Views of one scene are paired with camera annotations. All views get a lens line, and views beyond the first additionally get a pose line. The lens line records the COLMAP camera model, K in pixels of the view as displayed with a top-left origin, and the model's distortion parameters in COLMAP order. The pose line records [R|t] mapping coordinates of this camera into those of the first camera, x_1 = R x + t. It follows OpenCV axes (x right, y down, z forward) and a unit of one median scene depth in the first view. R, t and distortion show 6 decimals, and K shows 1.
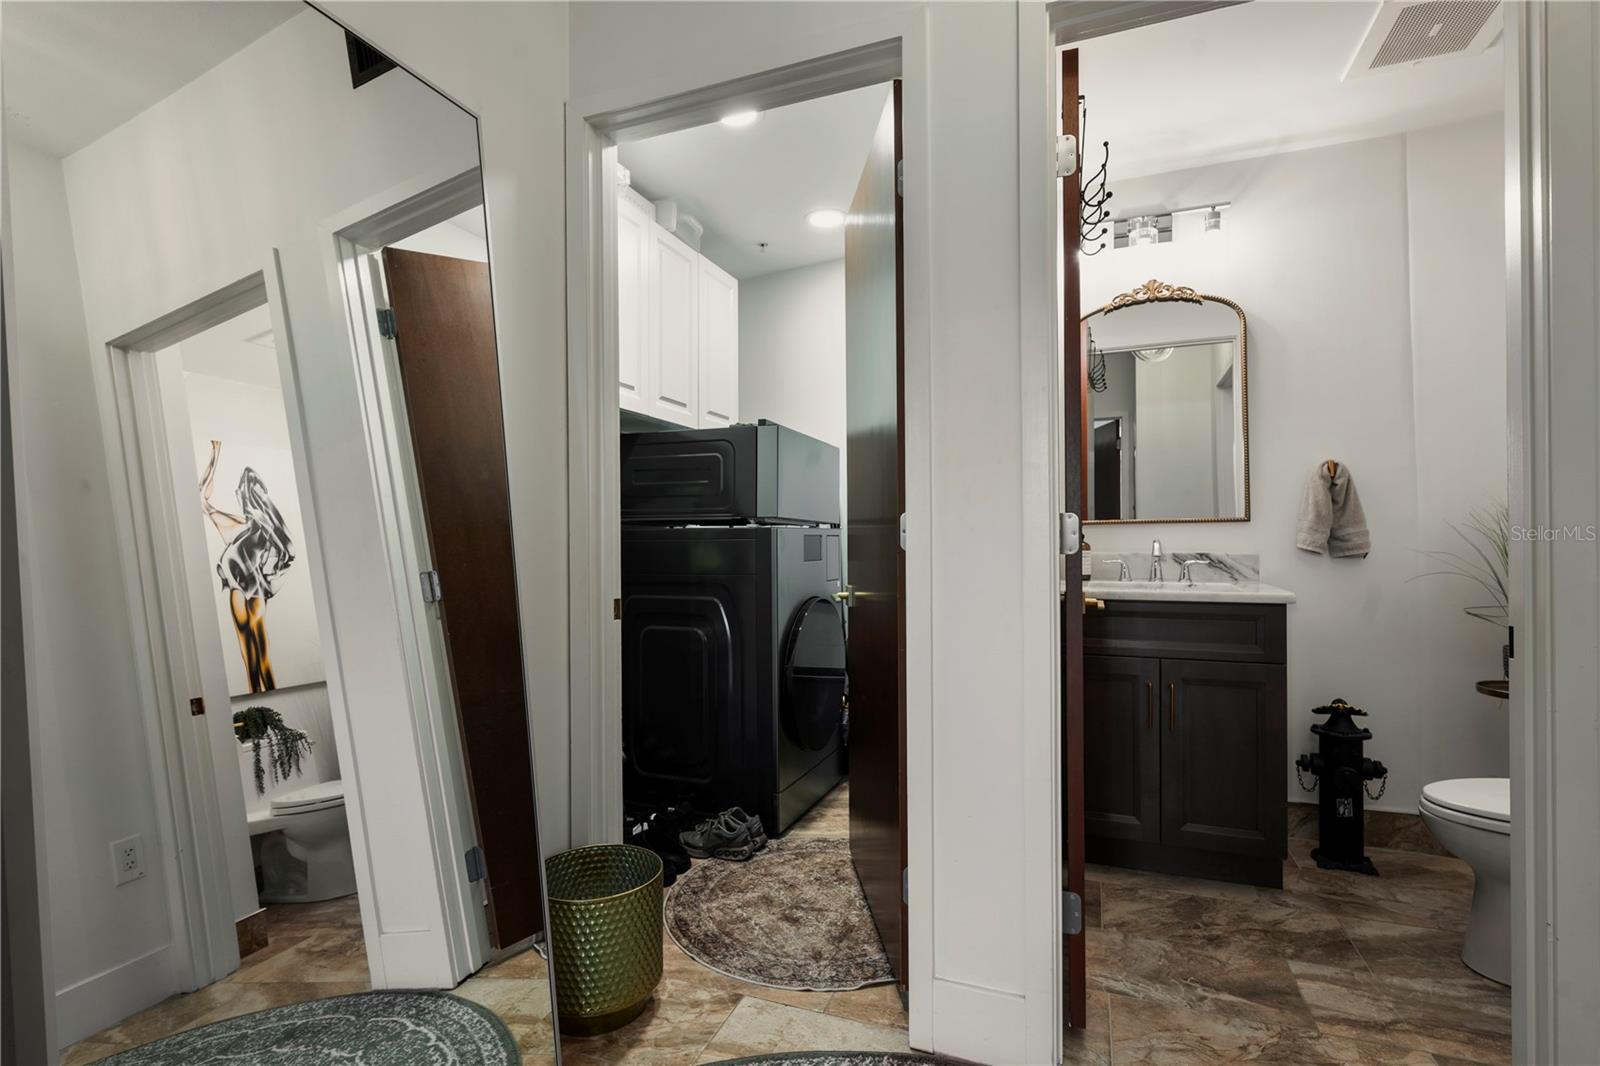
lens RADIAL K [[772.0, 0, 801.6], [0, 772.0, 537.7], [0, 0, 1]] dist [-0.003017, 0.000553]
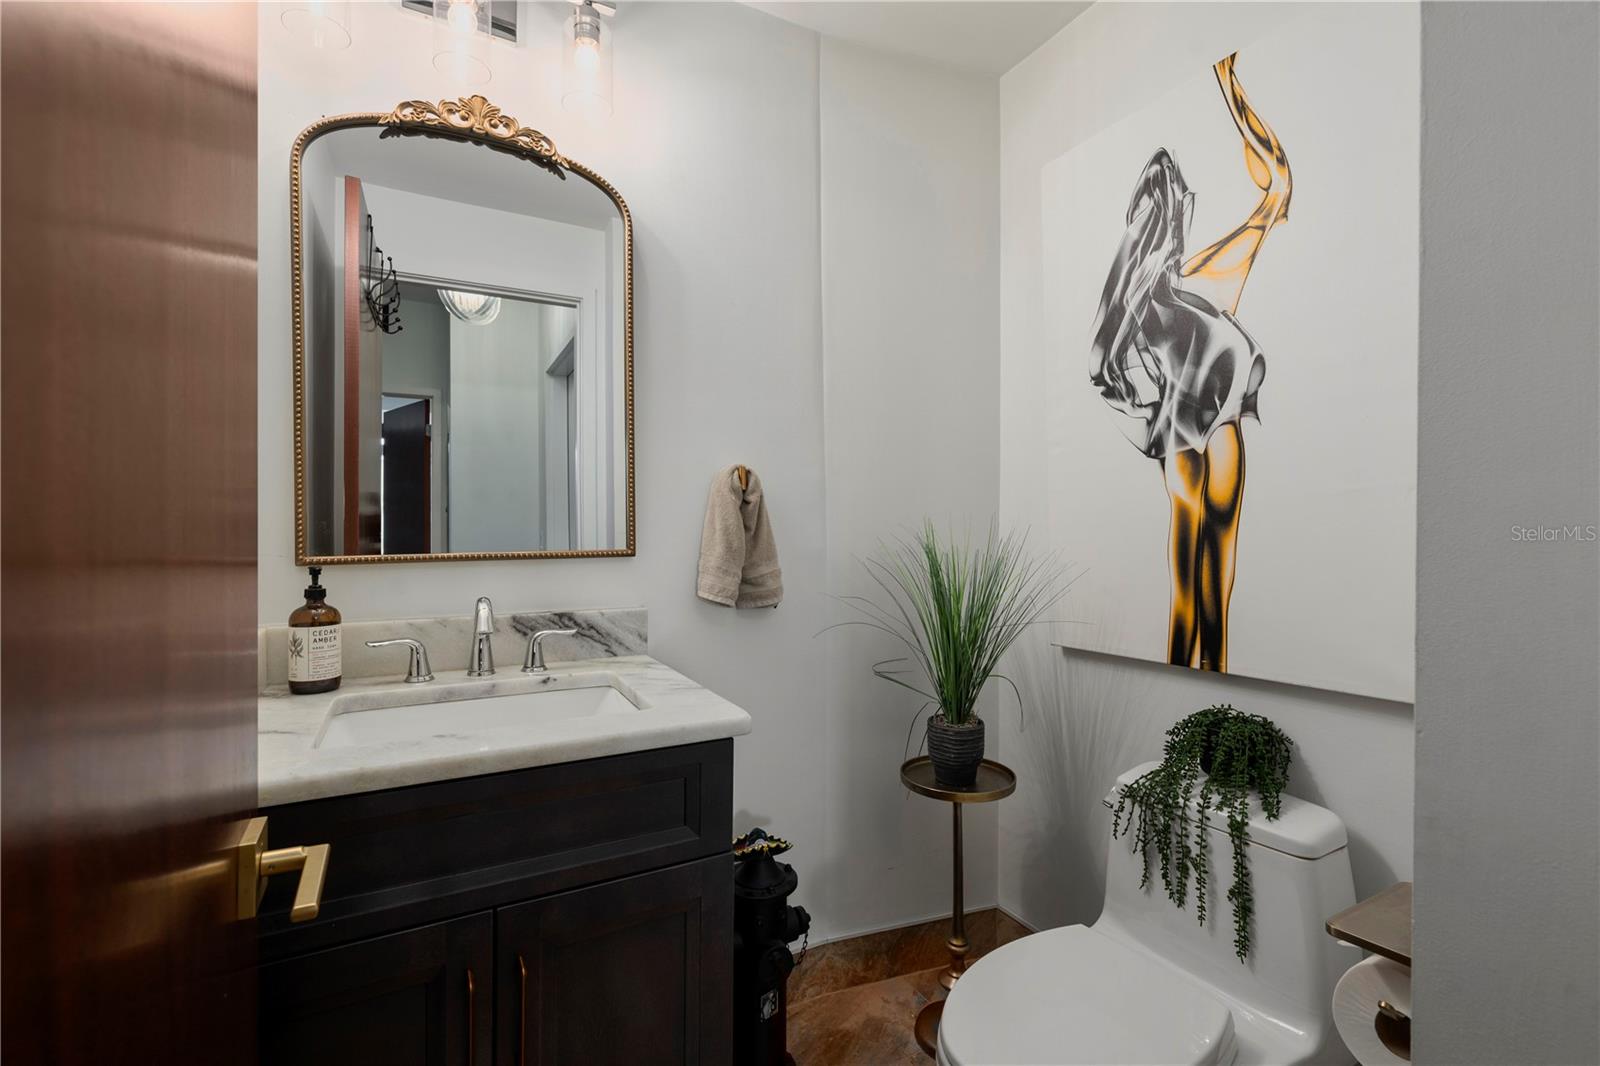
lens RADIAL K [[733.1, 0, 806.3], [0, 733.1, 533.6], [0, 0, 1]] dist [-0.001877, -0.000424]
pose [[0.651925, 0.005955, 0.758260, 0.234816], [-0.007302, 0.999972, -0.001576, -0.039854], [-0.758248, -0.004510, 0.651950, 0.529513]]
